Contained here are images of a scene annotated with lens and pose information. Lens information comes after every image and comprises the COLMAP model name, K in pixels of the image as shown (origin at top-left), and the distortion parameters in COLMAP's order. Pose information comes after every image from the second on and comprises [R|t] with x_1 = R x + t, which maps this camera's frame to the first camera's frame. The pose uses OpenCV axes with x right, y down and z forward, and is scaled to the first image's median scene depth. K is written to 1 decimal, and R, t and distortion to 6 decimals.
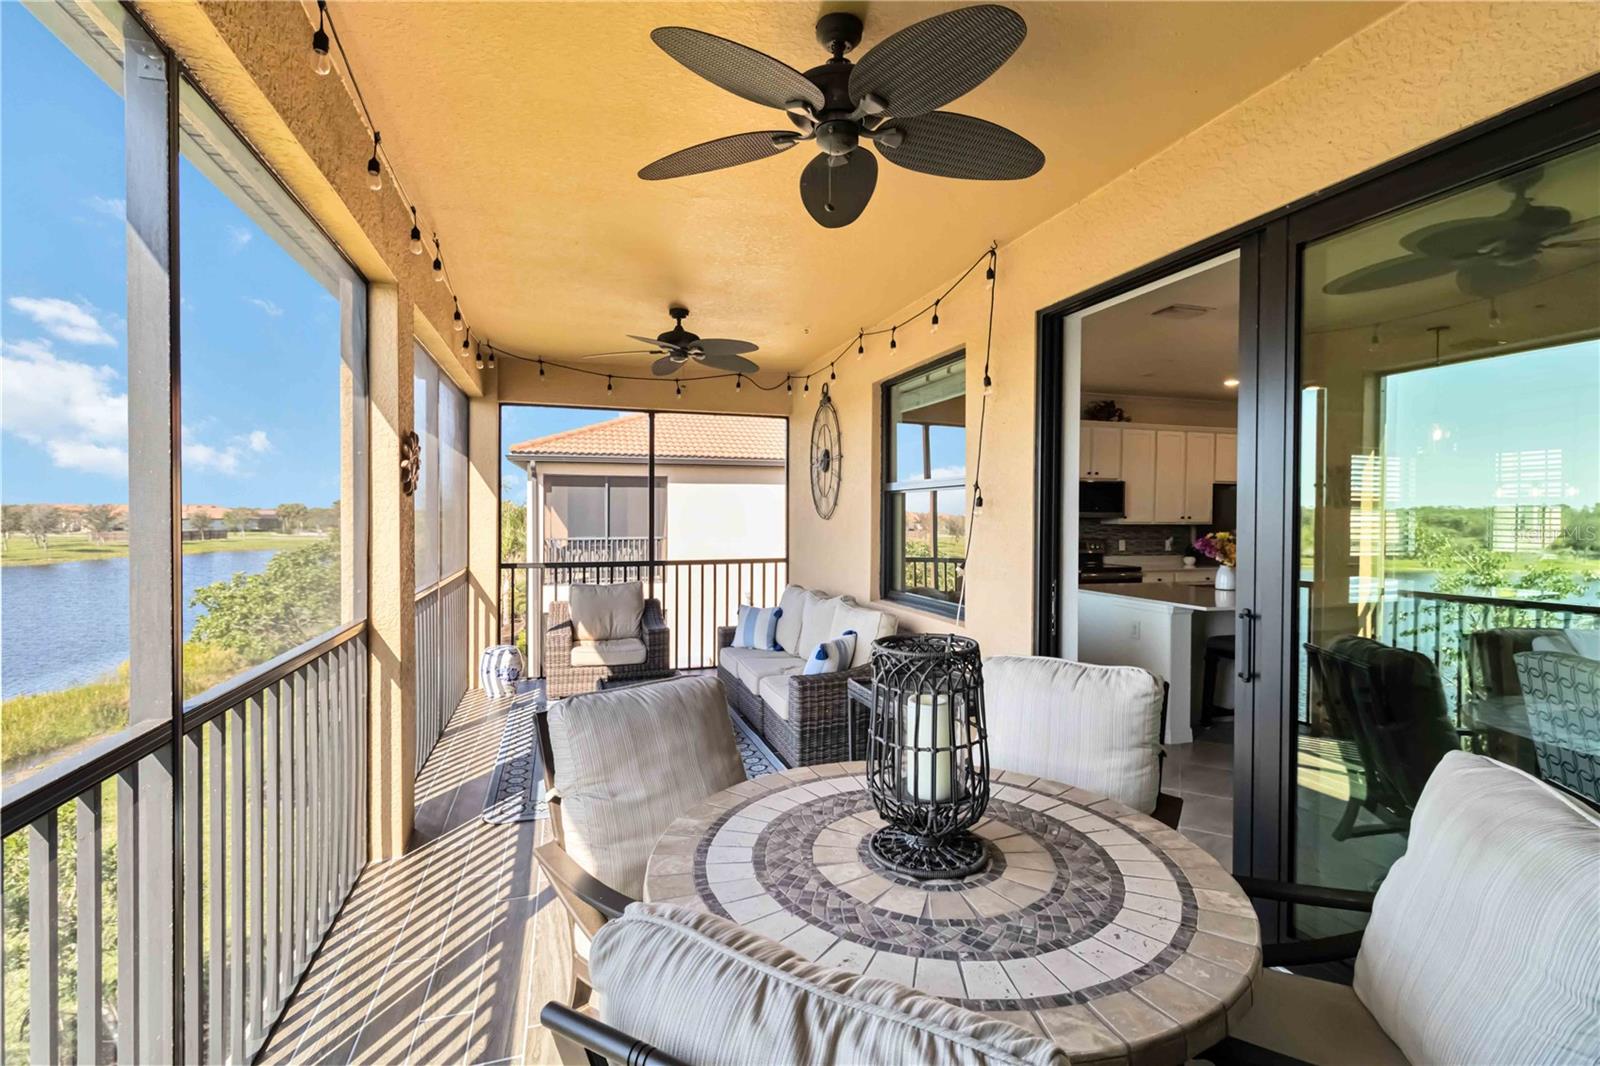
lens RADIAL K [[743.8, 0, 801.6], [0, 743.8, 519.3], [0, 0, 1]] dist [0.000916, 0.000379]
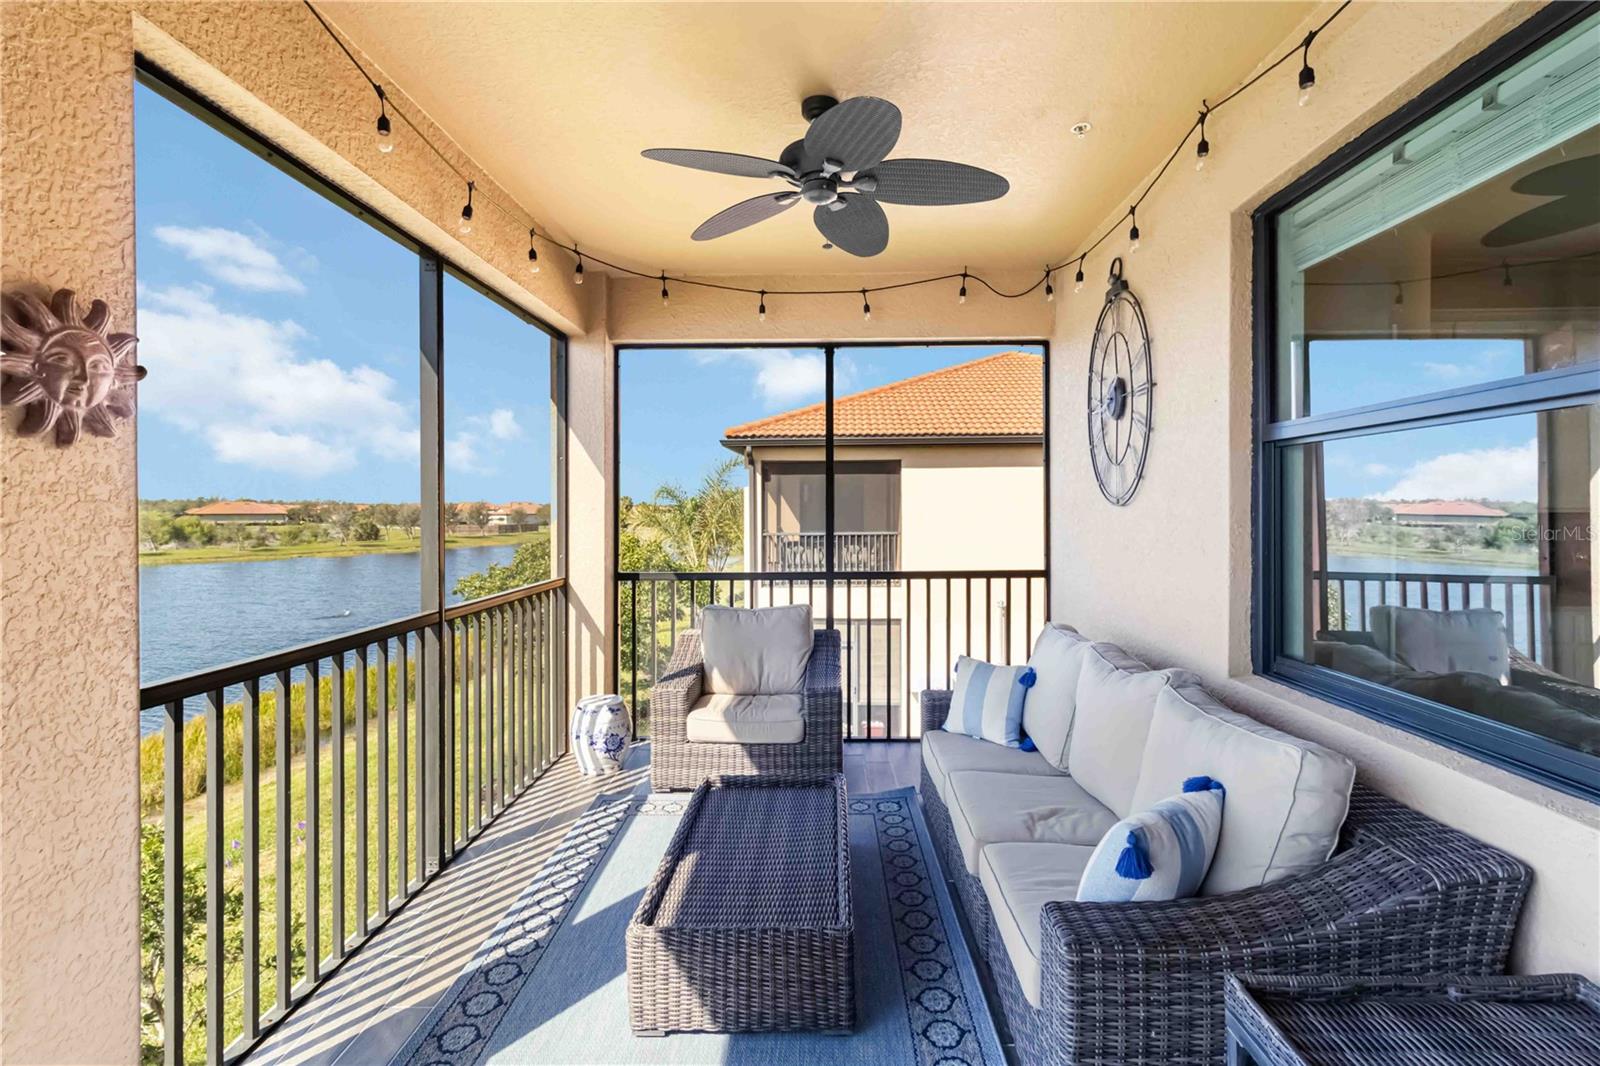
lens RADIAL K [[764.3, 0, 797.7], [0, 764.3, 513.6], [0, 0, 1]] dist [0.001729, 0.000082]
pose [[0.941556, -0.005646, -0.336810, -0.000840], [0.006344, 0.999979, 0.000970, 0.003737], [0.336798, -0.003050, 0.941572, 0.391079]]
